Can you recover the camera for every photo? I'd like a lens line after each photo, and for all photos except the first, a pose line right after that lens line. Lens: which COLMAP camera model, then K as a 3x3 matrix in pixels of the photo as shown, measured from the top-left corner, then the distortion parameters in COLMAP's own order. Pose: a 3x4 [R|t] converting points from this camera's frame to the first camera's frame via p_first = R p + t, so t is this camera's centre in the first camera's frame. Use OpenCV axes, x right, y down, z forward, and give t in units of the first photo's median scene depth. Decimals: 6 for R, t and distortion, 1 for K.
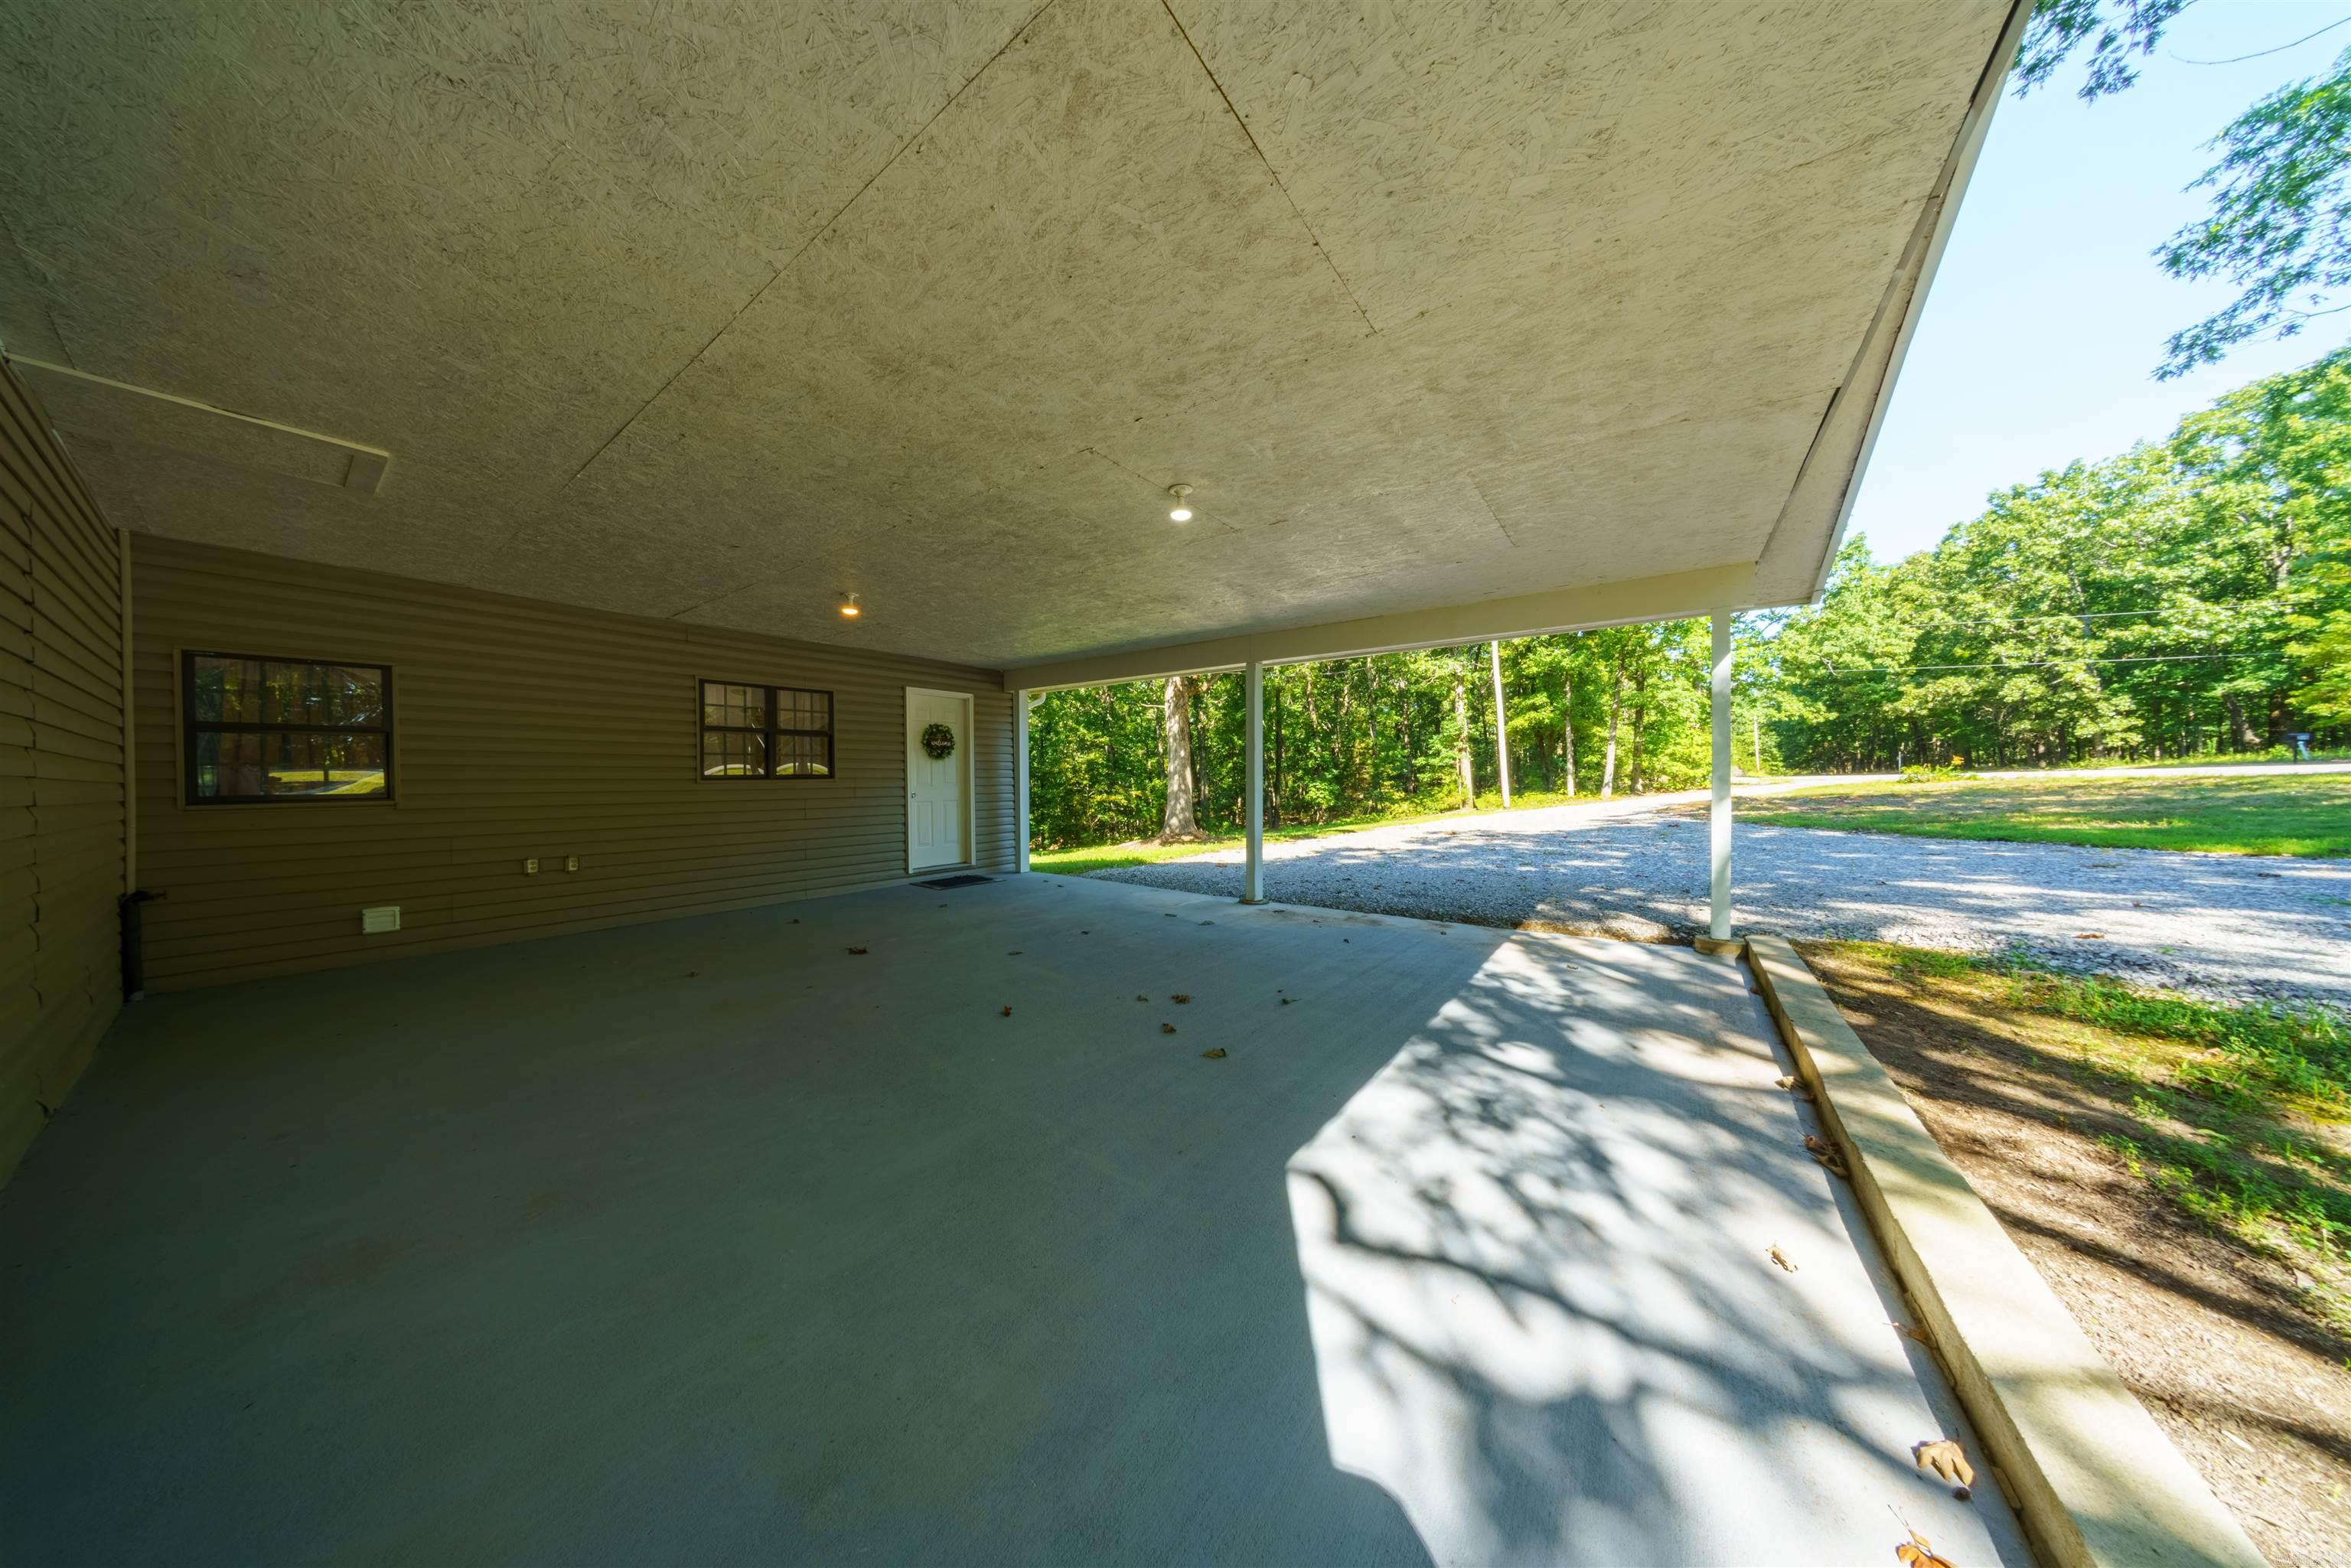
lens RADIAL K [[671.7, 0, 1173.7], [0, 671.7, 783.2], [0, 0, 1]] dist [-0.010265, 0.002306]
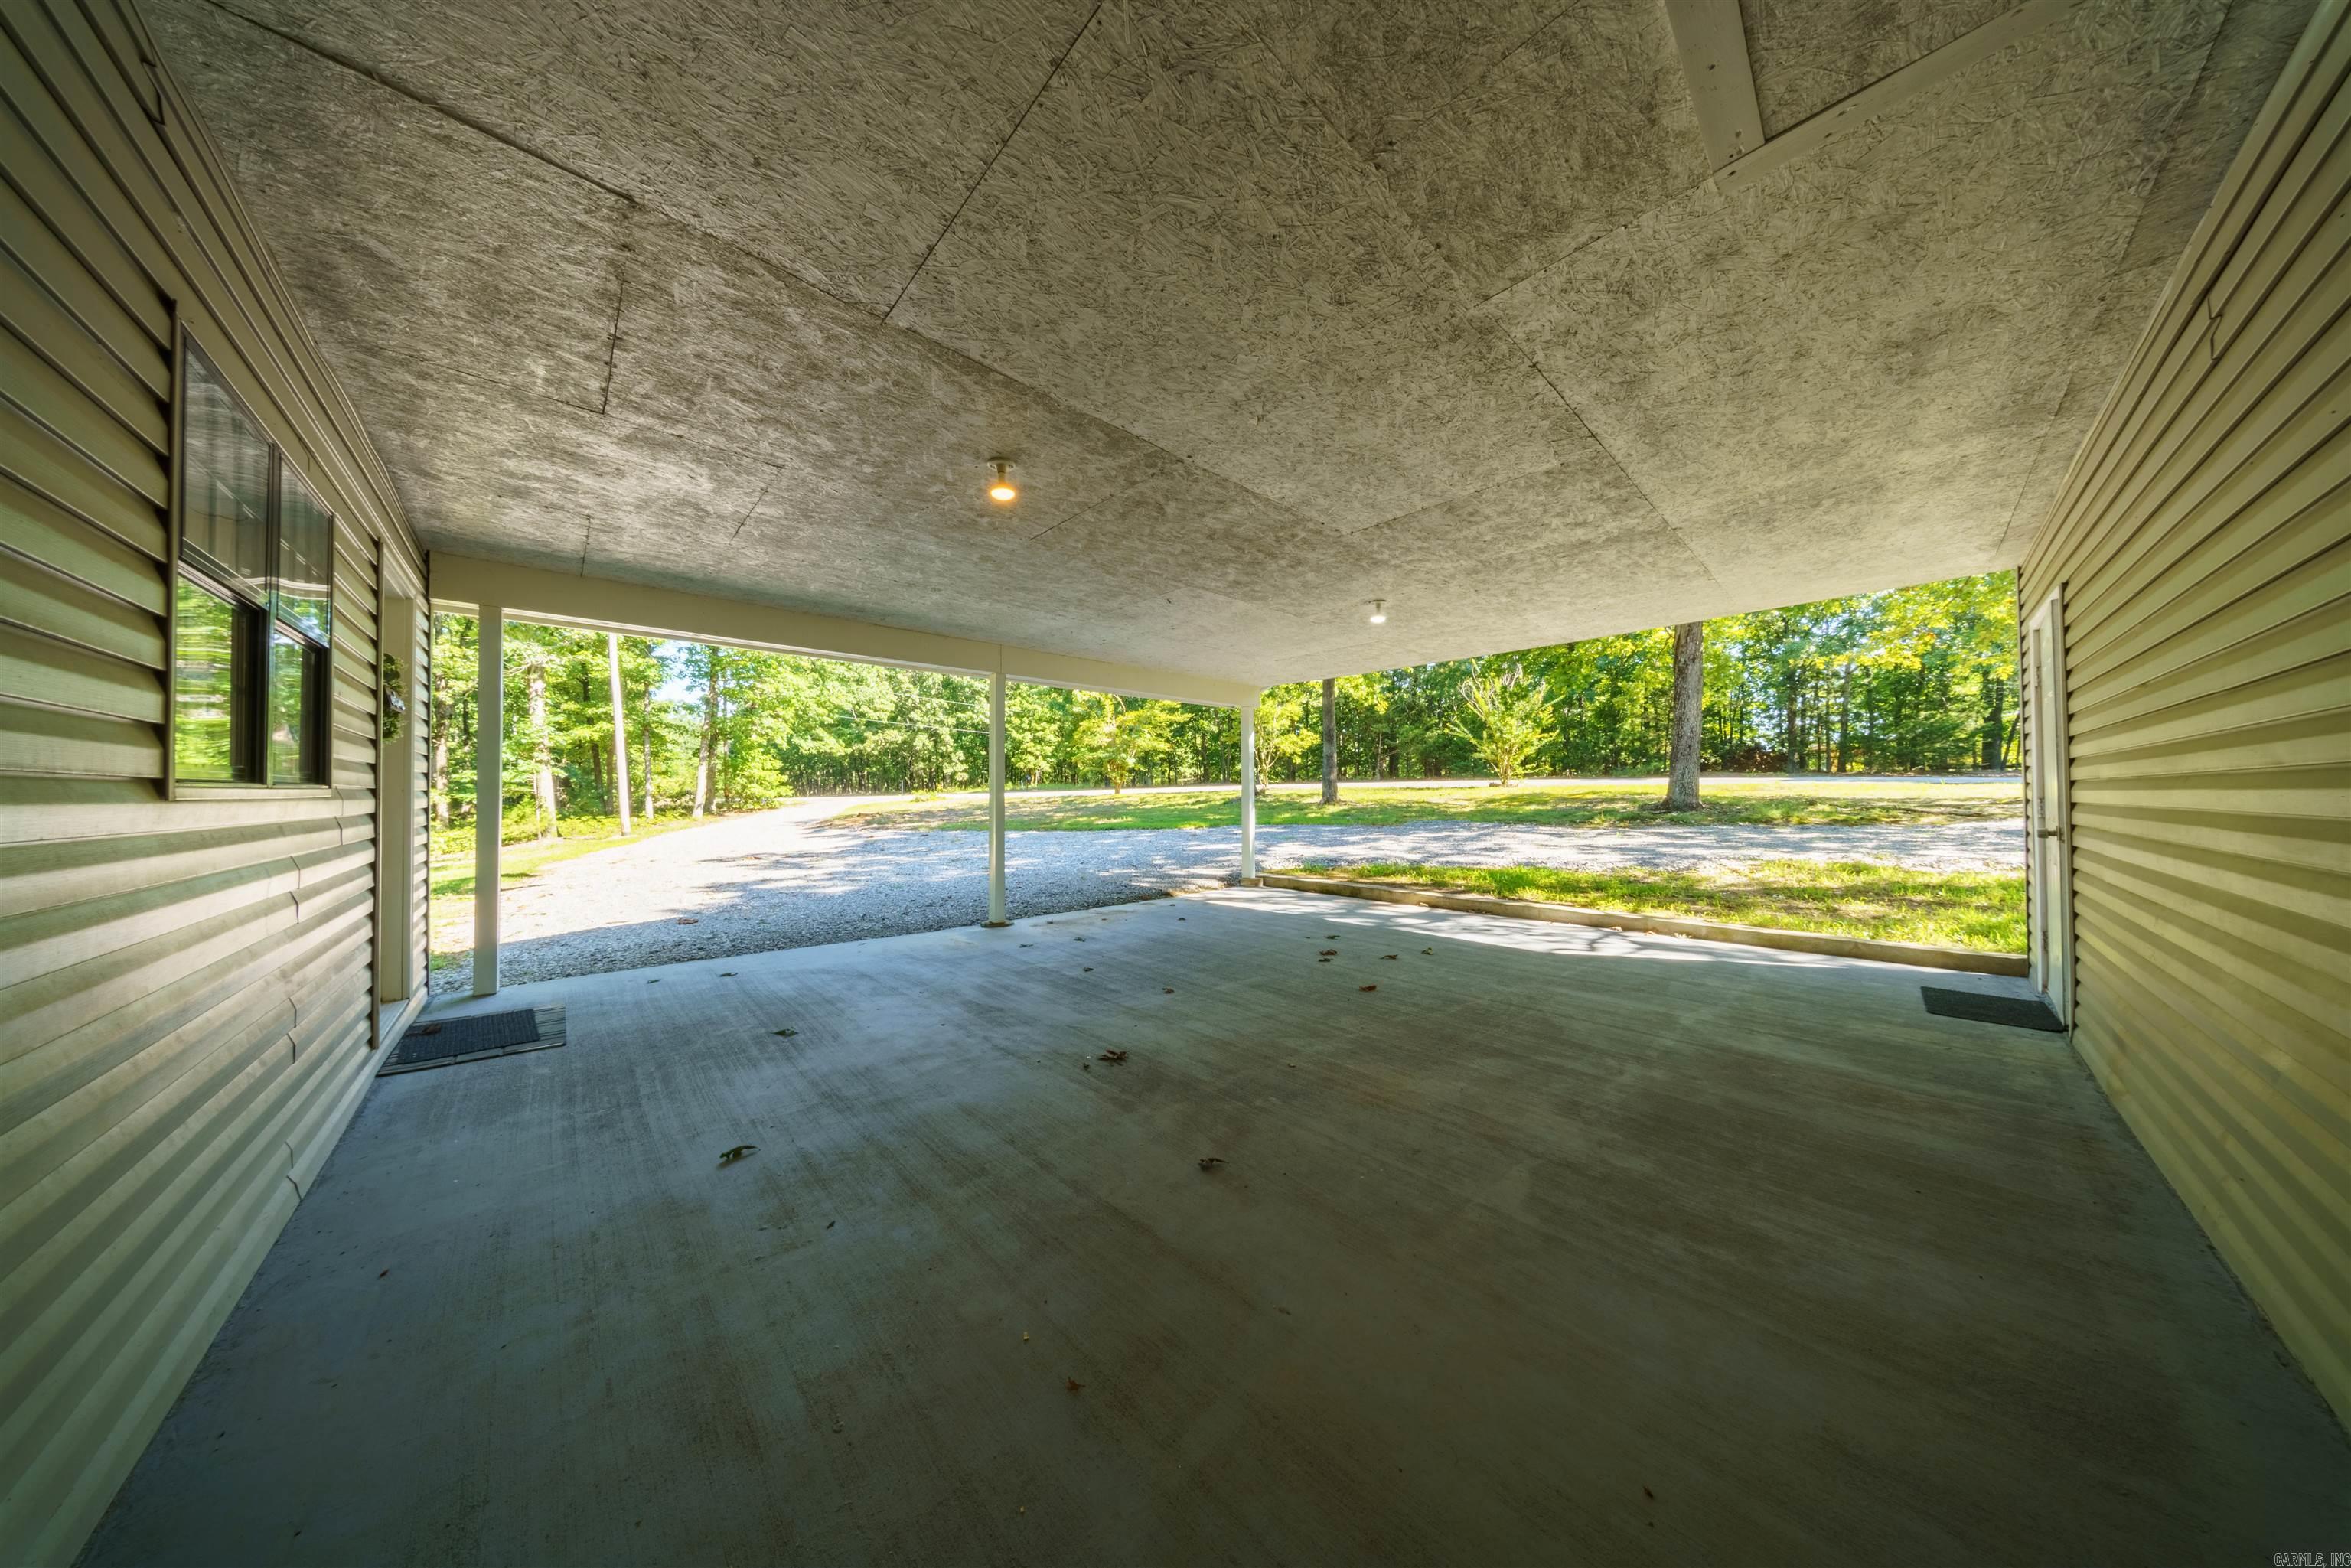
lens RADIAL K [[671.7, 0, 1173.7], [0, 671.7, 783.2], [0, 0, 1]] dist [-0.010265, 0.002306]
pose [[0.193685, 0.023291, 0.980787, -1.012183], [0.008761, 0.999637, -0.025469, 0.001341], [-0.981025, 0.013526, 0.193411, 0.758665]]
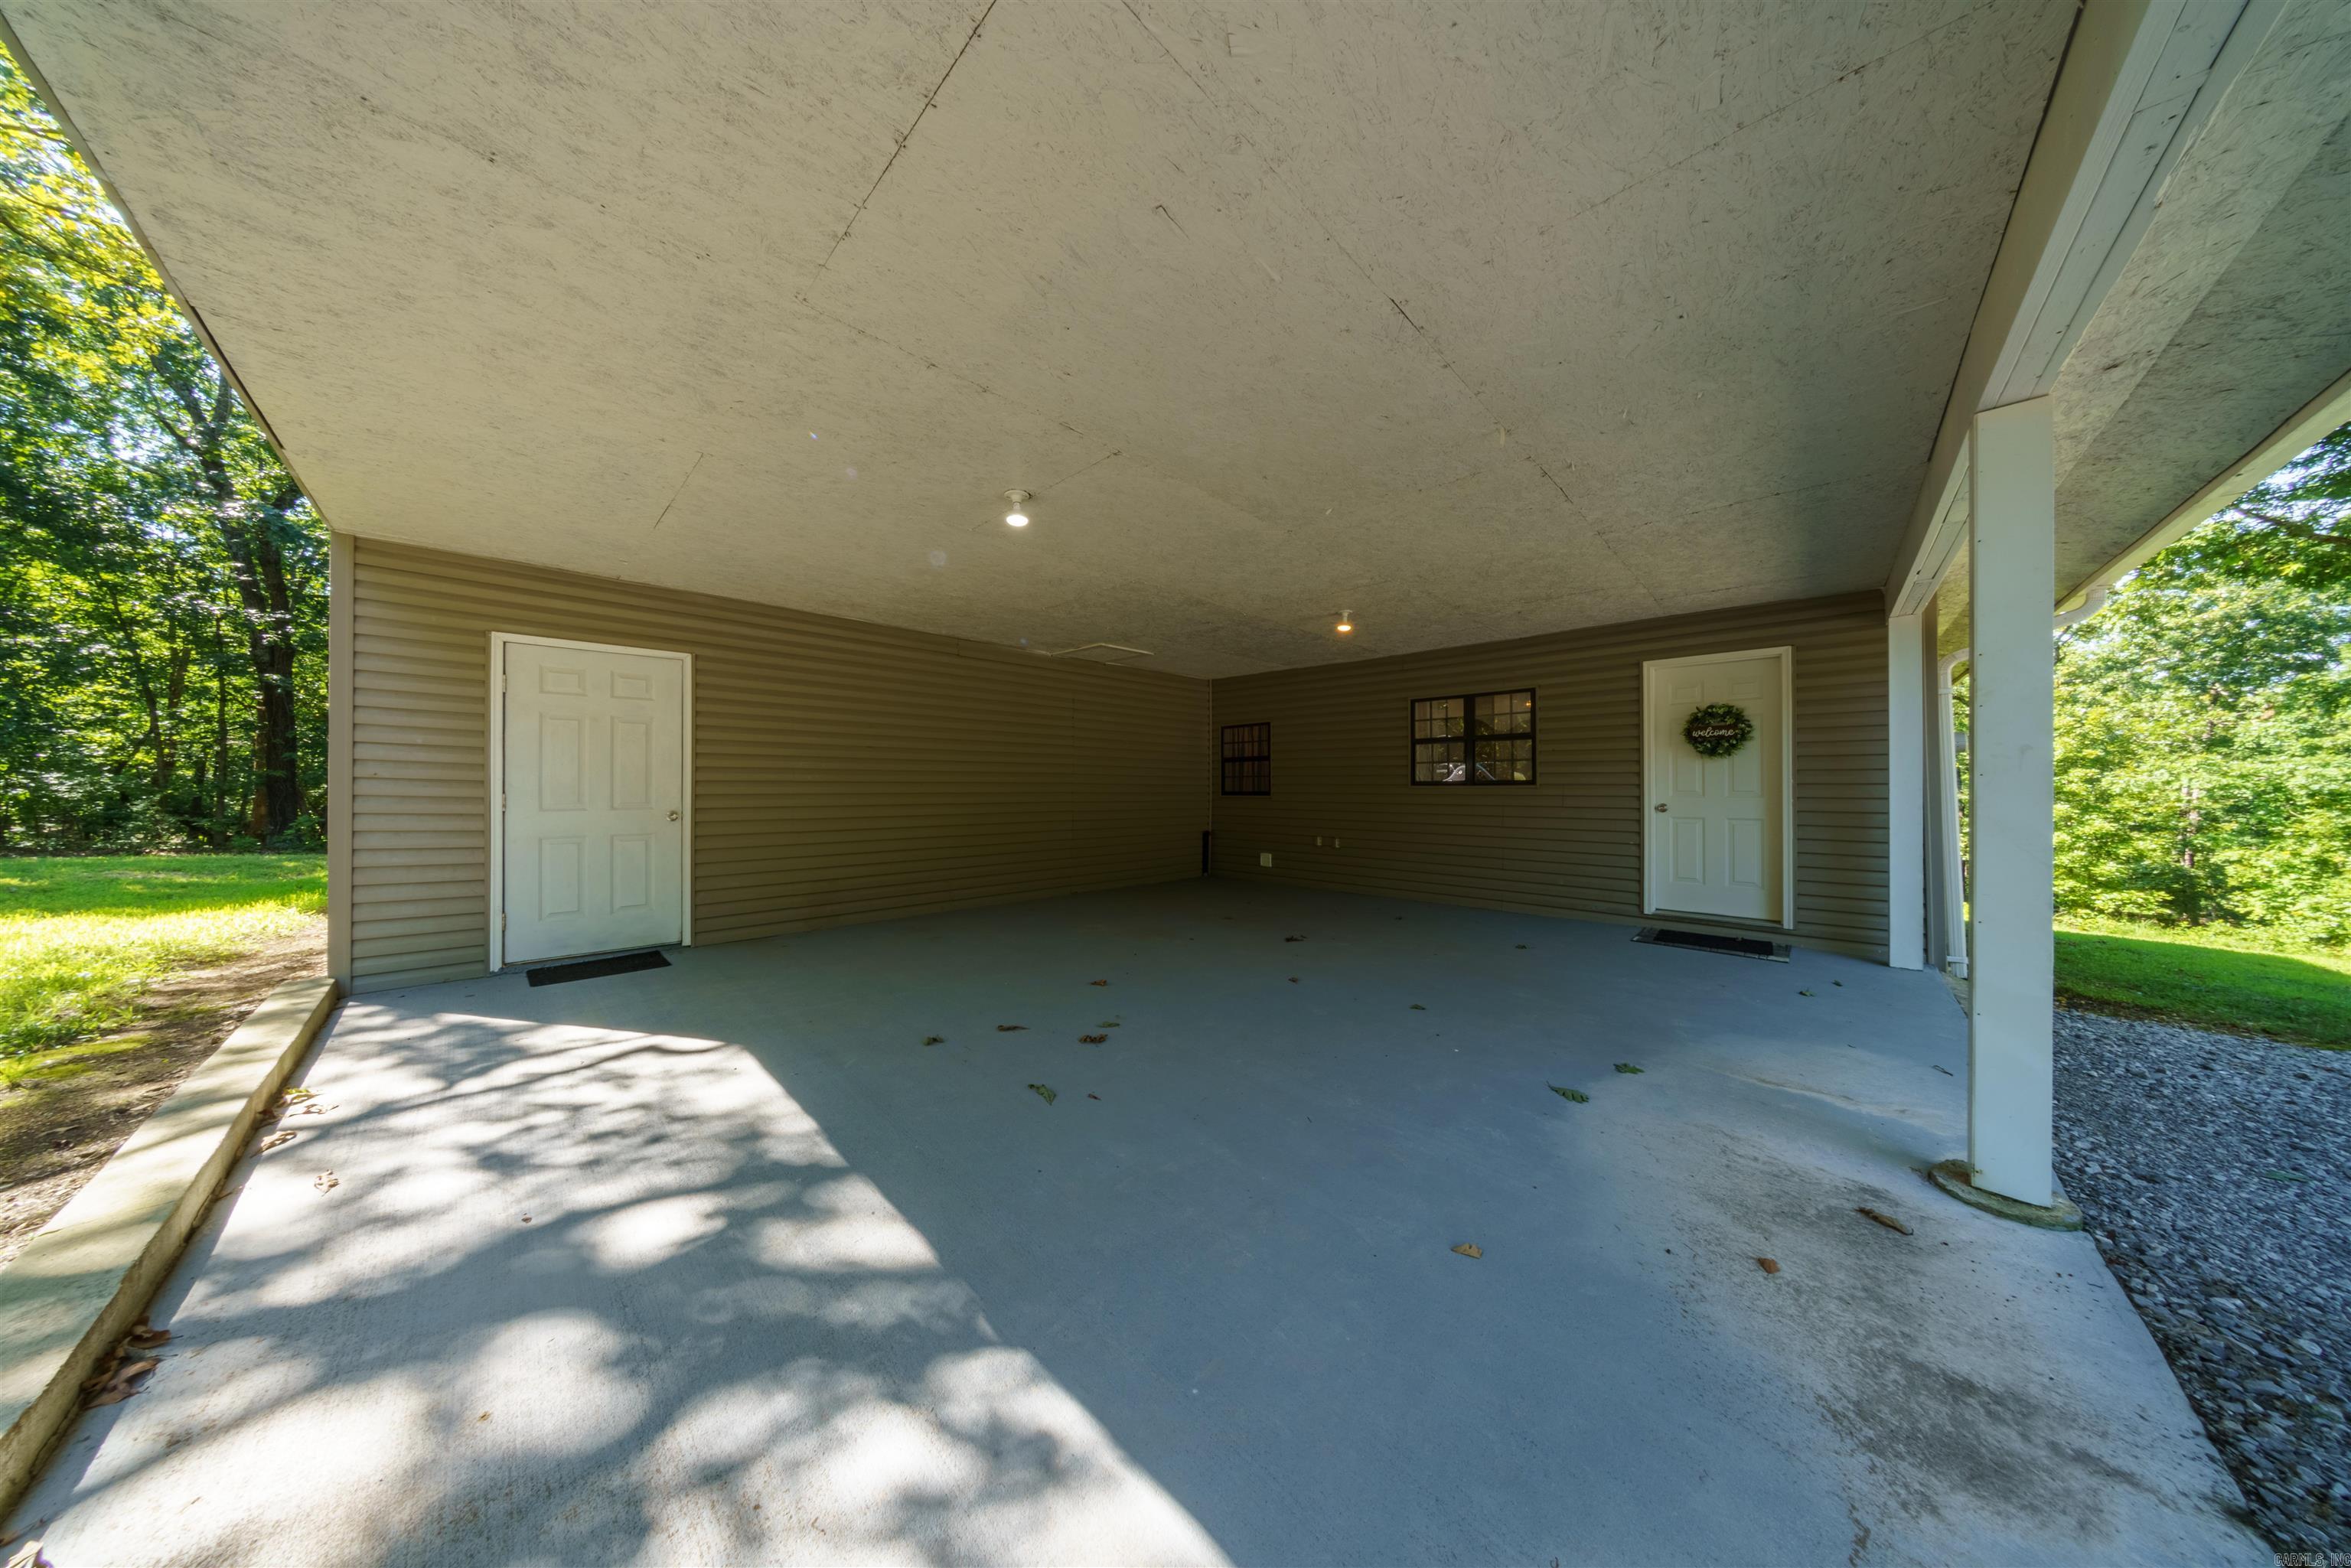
lens RADIAL K [[671.7, 0, 1173.7], [0, 671.7, 783.2], [0, 0, 1]] dist [-0.010265, 0.002306]
pose [[-0.140399, 0.001636, -0.990094, 0.616266], [-0.009808, 0.999947, 0.003043, -0.009589], [0.990046, 0.010138, -0.140375, 0.894235]]
